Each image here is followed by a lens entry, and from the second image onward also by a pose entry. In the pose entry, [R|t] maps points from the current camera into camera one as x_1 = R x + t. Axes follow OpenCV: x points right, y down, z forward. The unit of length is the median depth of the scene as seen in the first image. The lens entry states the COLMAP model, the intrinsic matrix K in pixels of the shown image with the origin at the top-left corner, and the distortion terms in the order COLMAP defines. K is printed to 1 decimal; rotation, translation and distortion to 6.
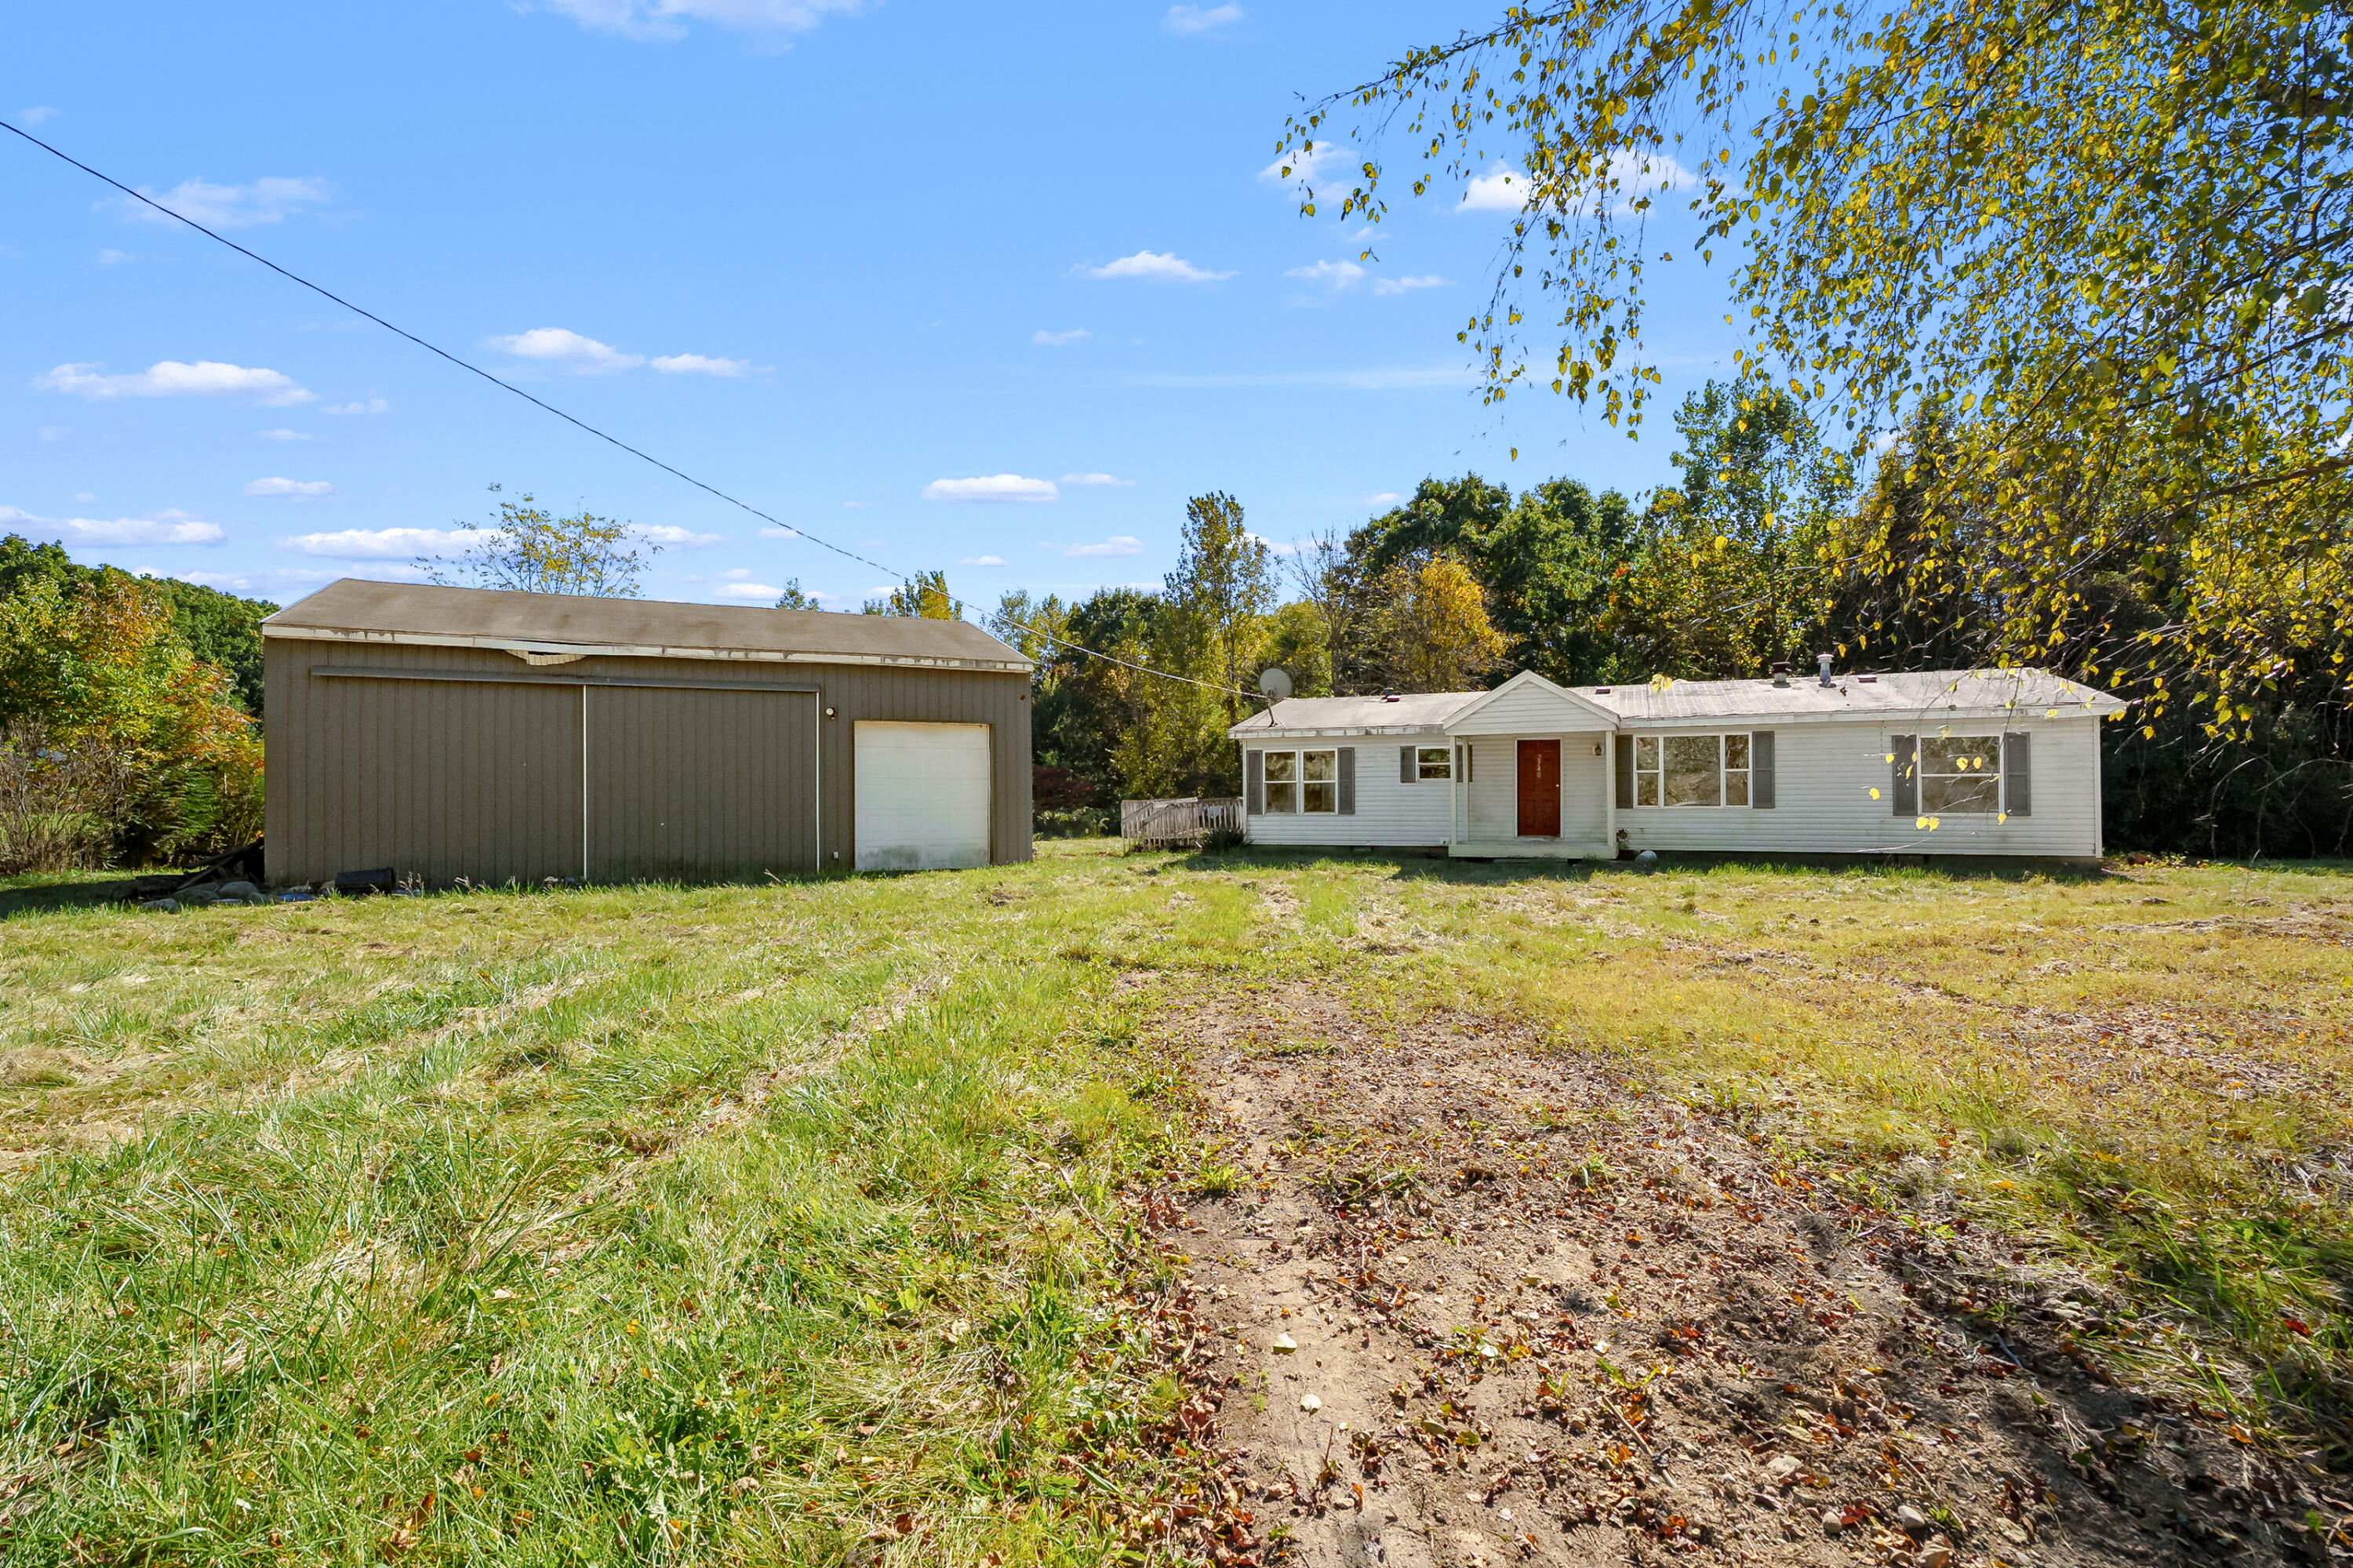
lens RADIAL K [[1083.0, 0, 1174.3], [0, 1083.0, 786.0], [0, 0, 1]] dist [-0.001674, -0.000128]
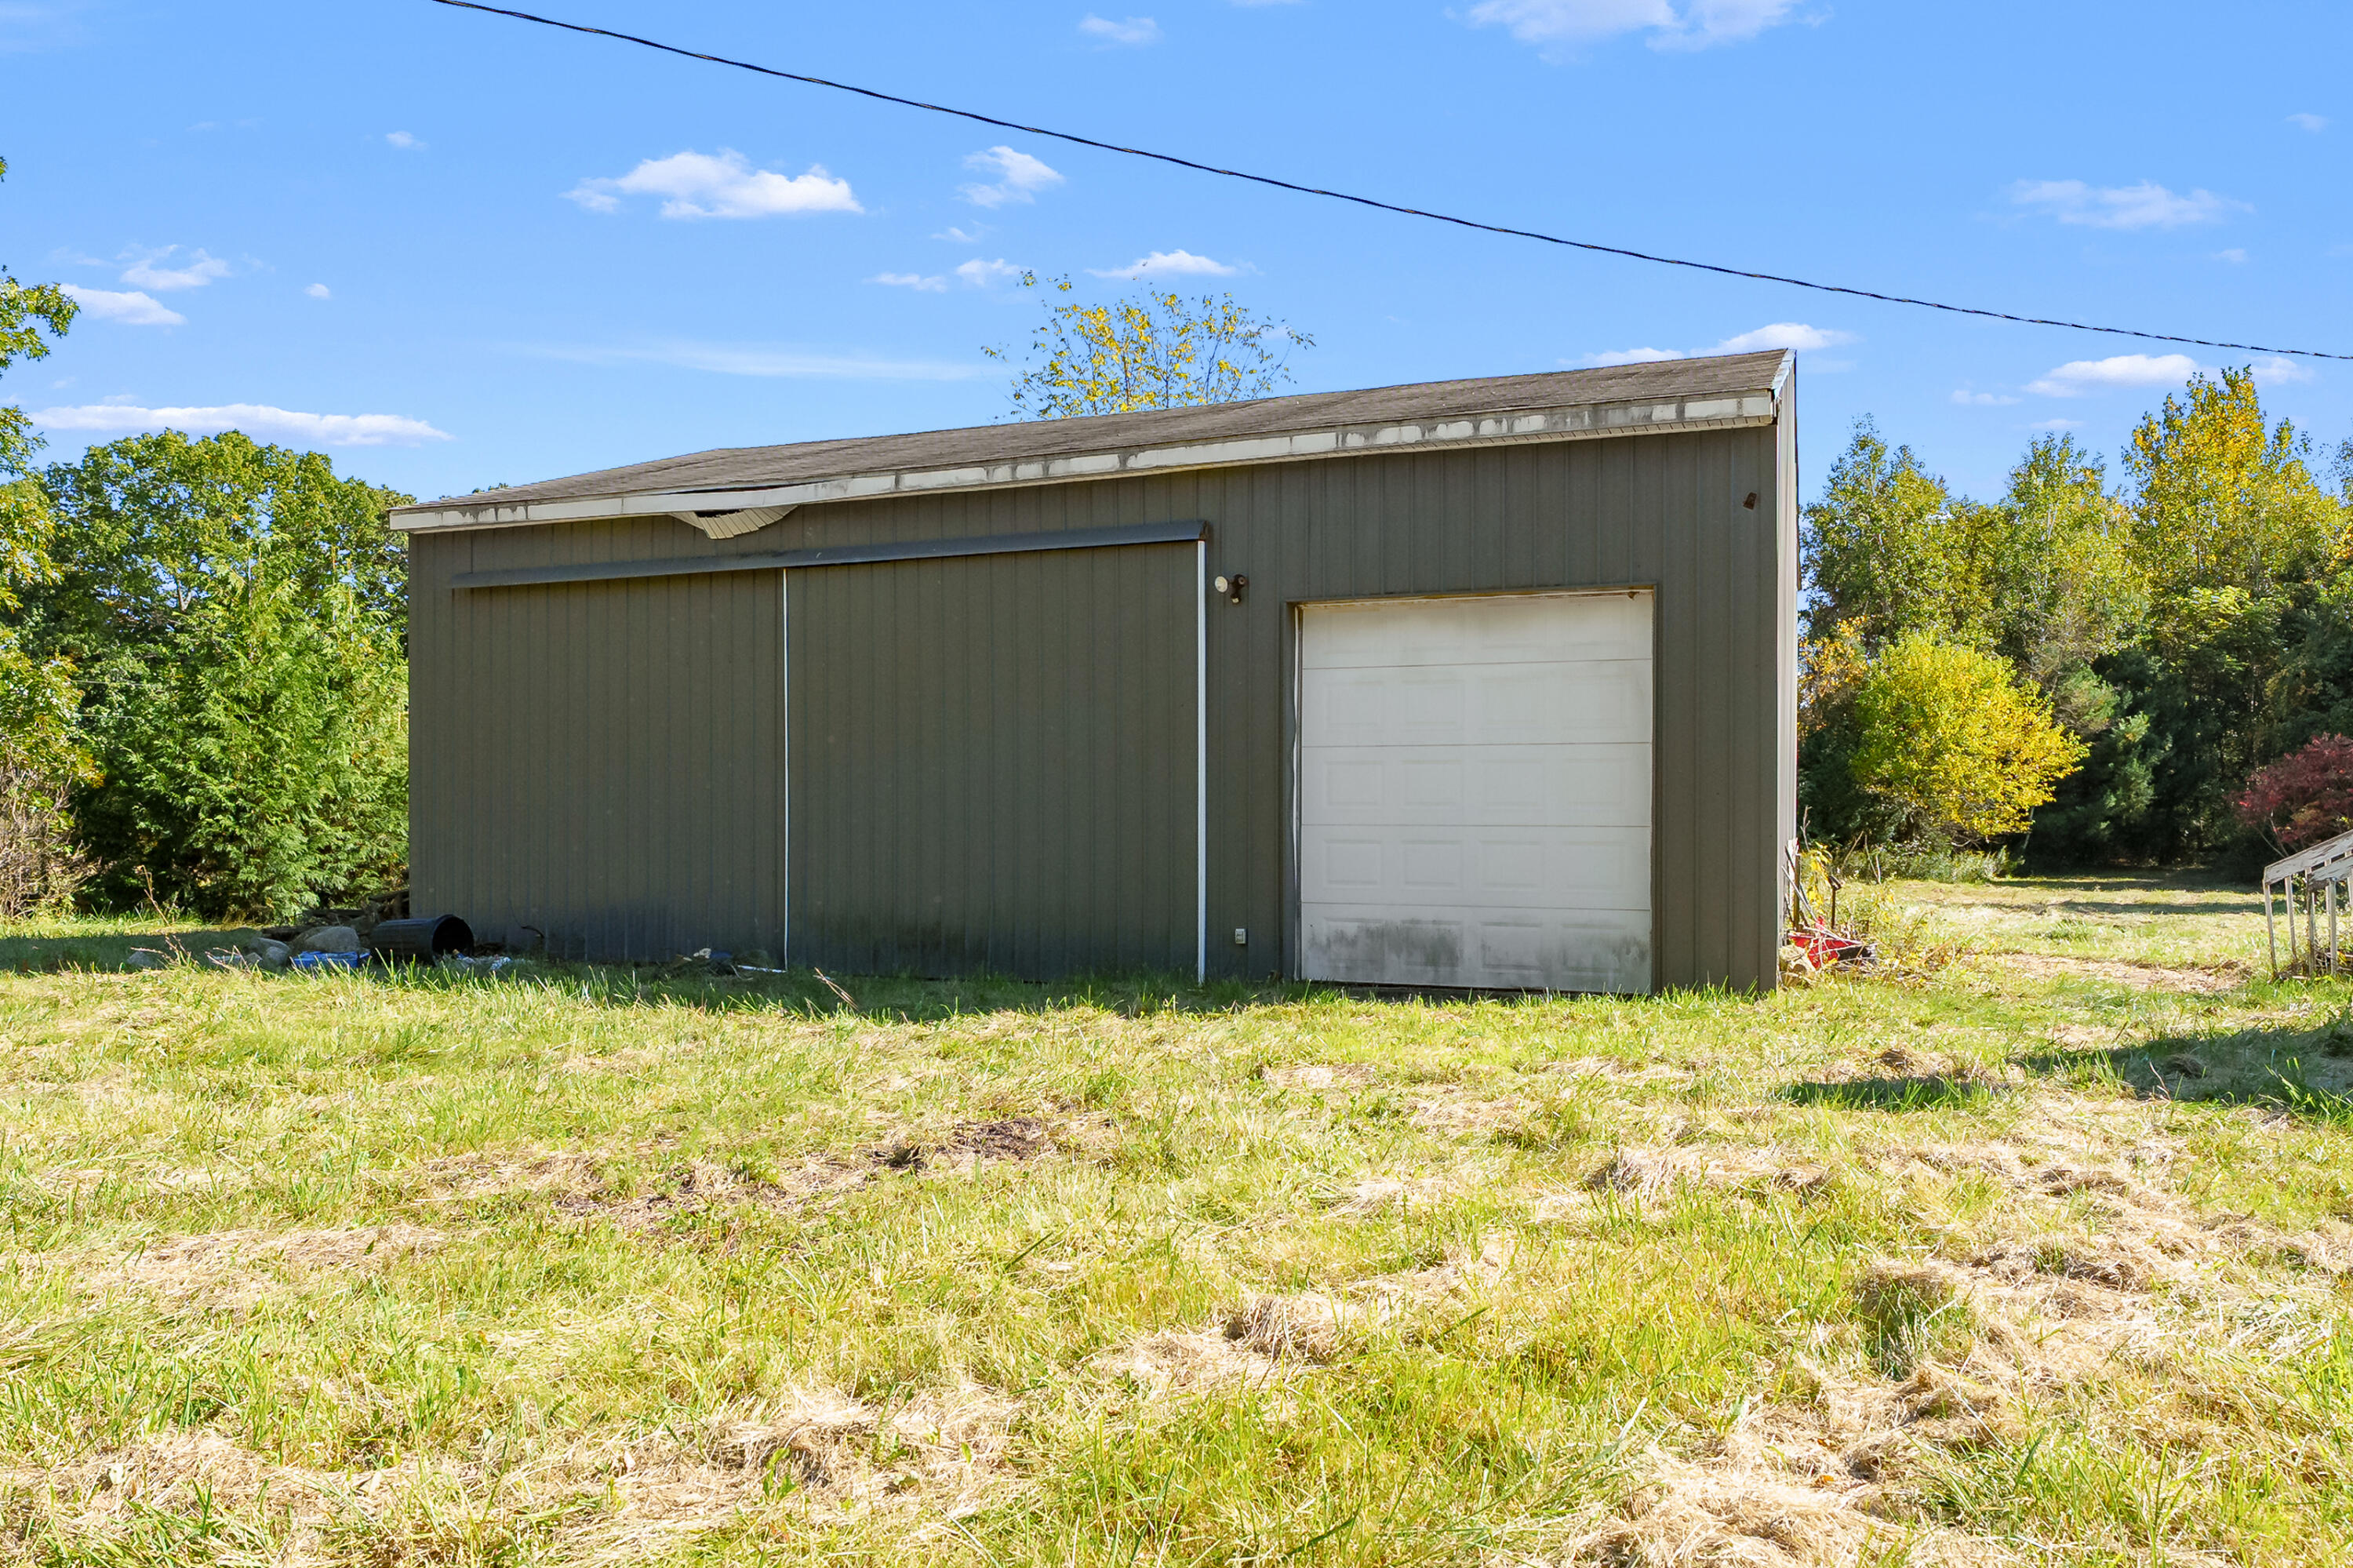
lens RADIAL K [[1678.4, 0, 1197.4], [0, 1678.4, 795.4], [0, 0, 1]] dist [0.025411, -0.001239]
pose [[0.693723, -0.005412, -0.720222, 0.131685], [0.006097, 0.999980, -0.001641, 0.011387], [0.720217, -0.003253, 0.693742, 0.582041]]
